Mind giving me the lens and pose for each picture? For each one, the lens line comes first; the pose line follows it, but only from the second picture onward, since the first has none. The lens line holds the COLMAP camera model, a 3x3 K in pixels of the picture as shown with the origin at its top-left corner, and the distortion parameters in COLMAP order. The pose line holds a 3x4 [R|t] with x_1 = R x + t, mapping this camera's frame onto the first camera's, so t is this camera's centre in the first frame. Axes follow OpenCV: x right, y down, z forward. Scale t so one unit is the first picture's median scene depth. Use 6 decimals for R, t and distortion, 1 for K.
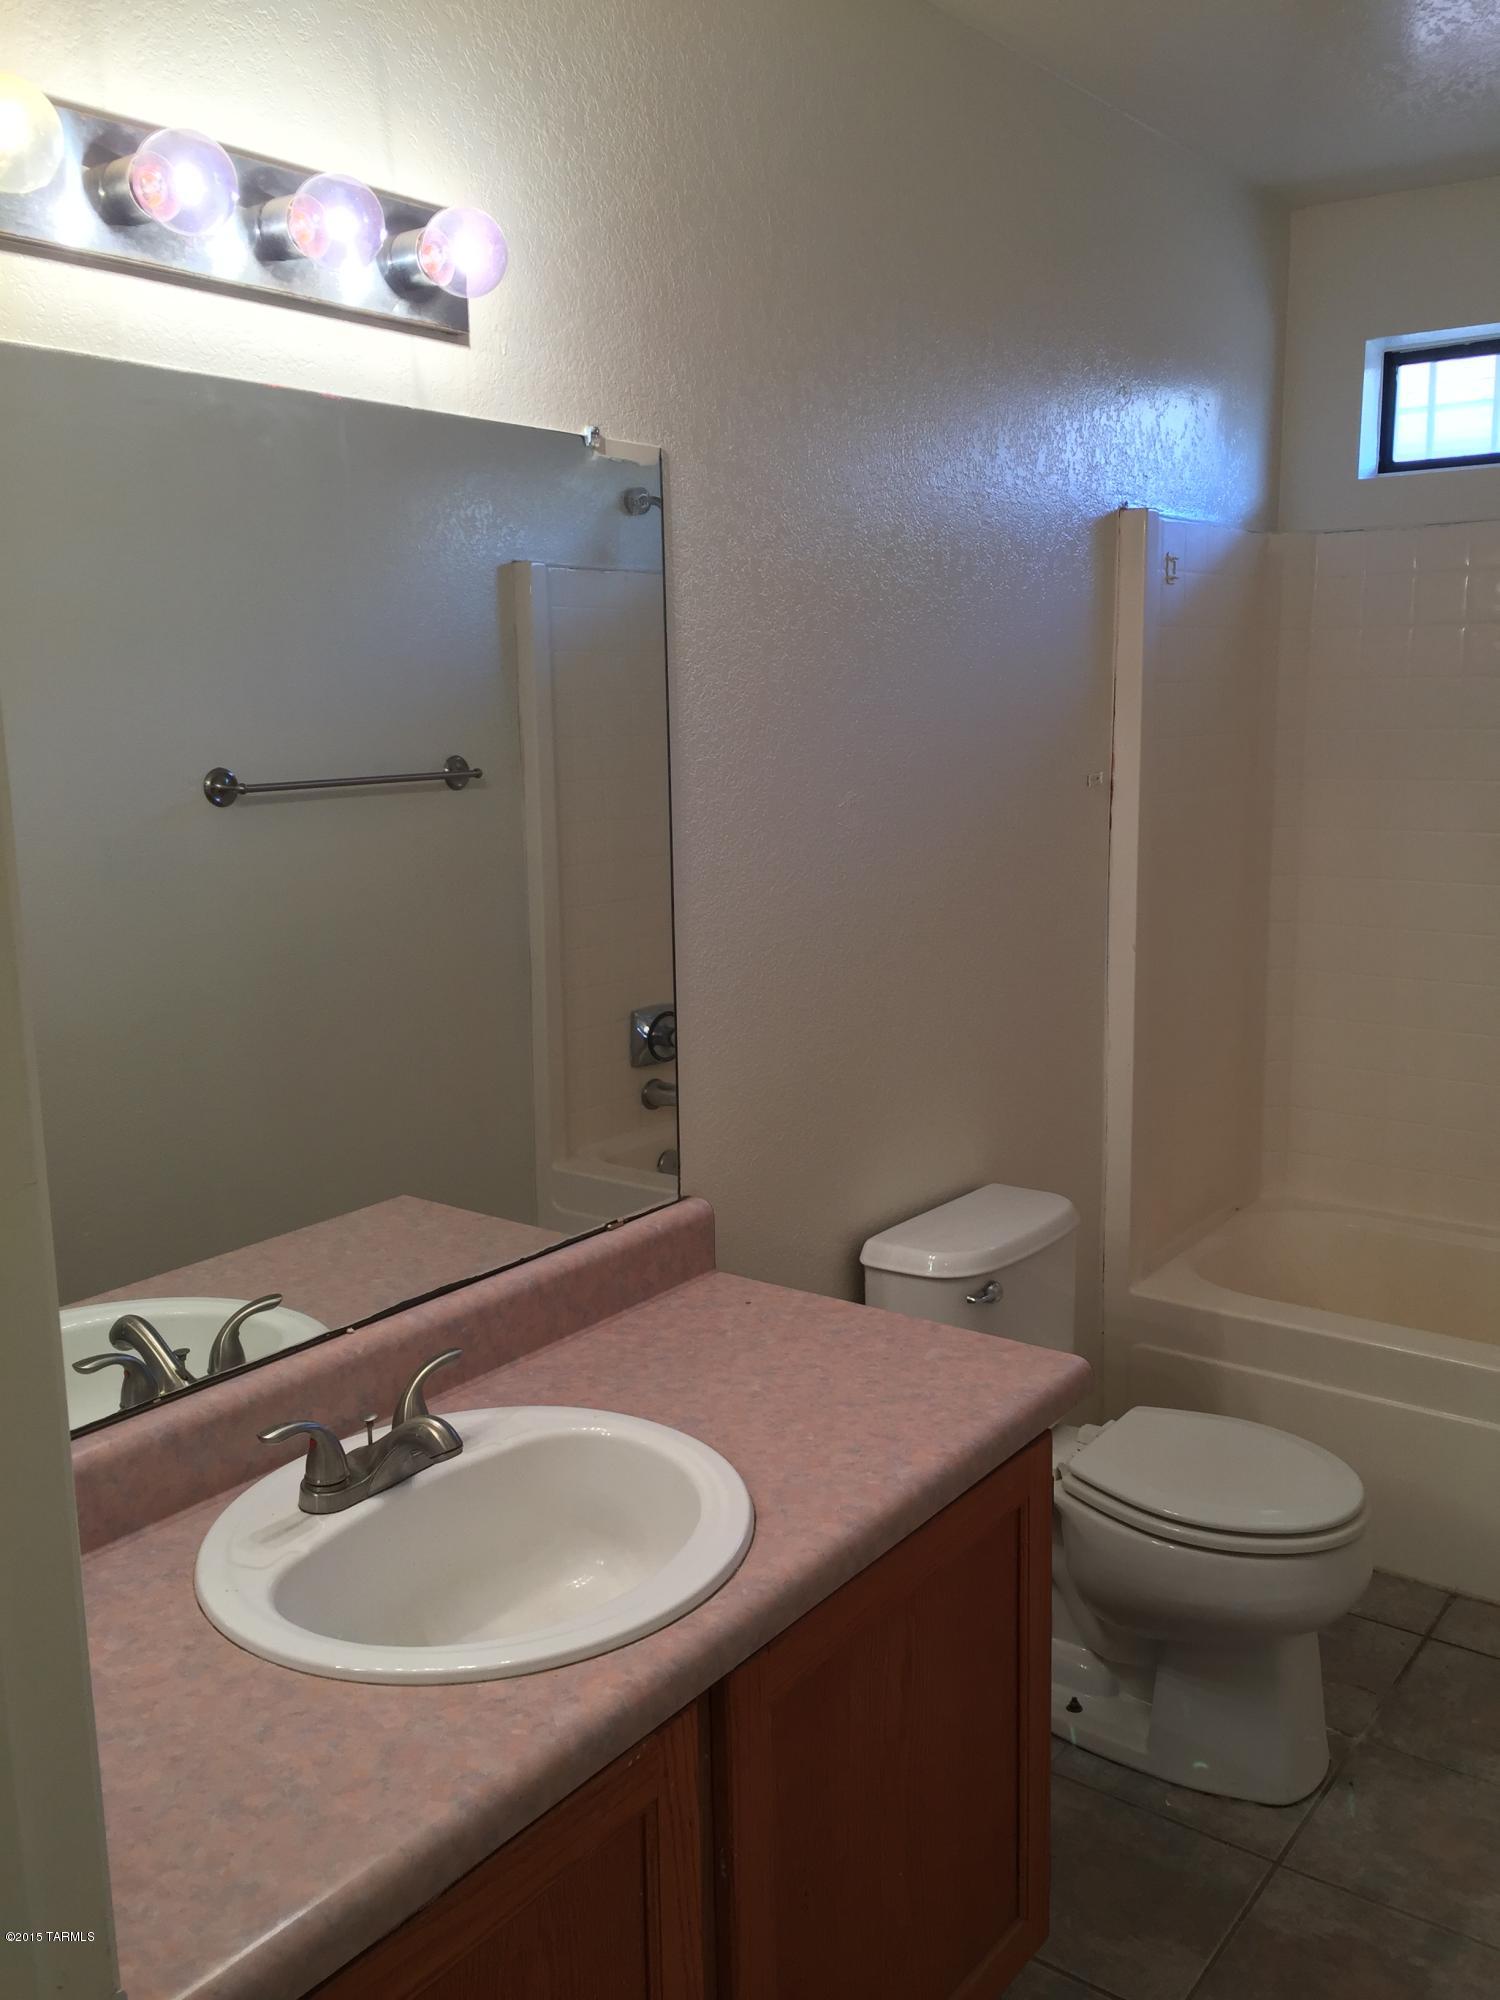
lens RADIAL K [[1678.7, 0, 750.0], [0, 1678.7, 1000.0], [0, 0, 1]] dist [0.070949, -0.108043]
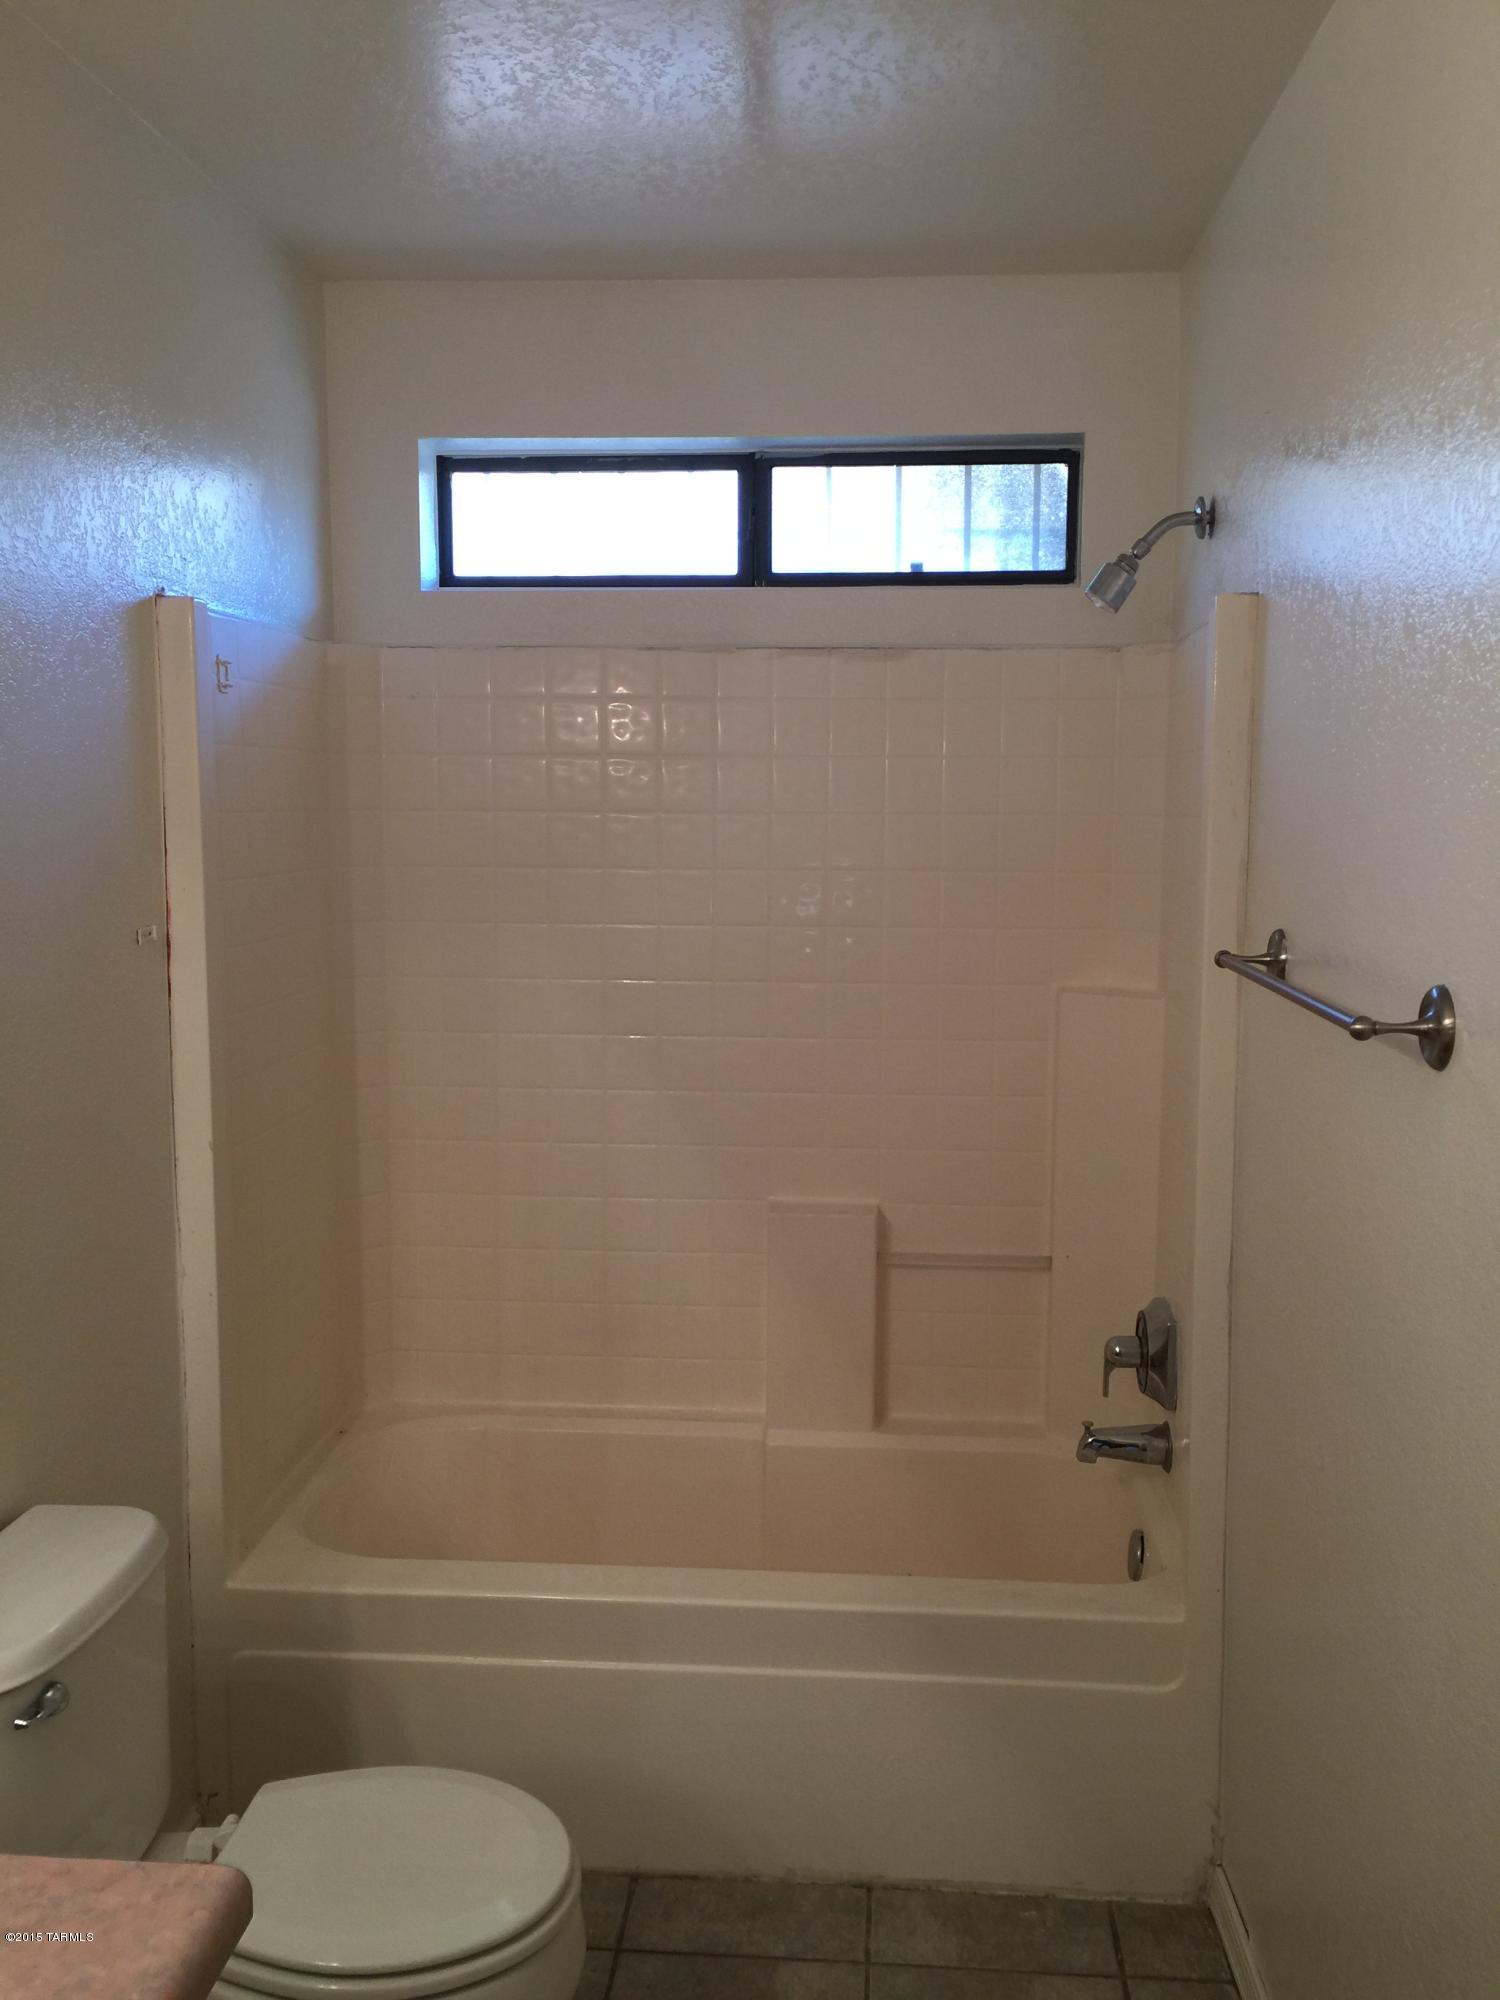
lens RADIAL K [[1738.9, 0, 784.2], [0, 1738.9, 991.9], [0, 0, 1]] dist [0.086539, -0.117355]
pose [[0.839453, -0.038735, 0.542050, 0.012183], [0.079258, 0.995518, -0.051604, -0.039182], [-0.537621, 0.086281, 0.838760, 0.164526]]
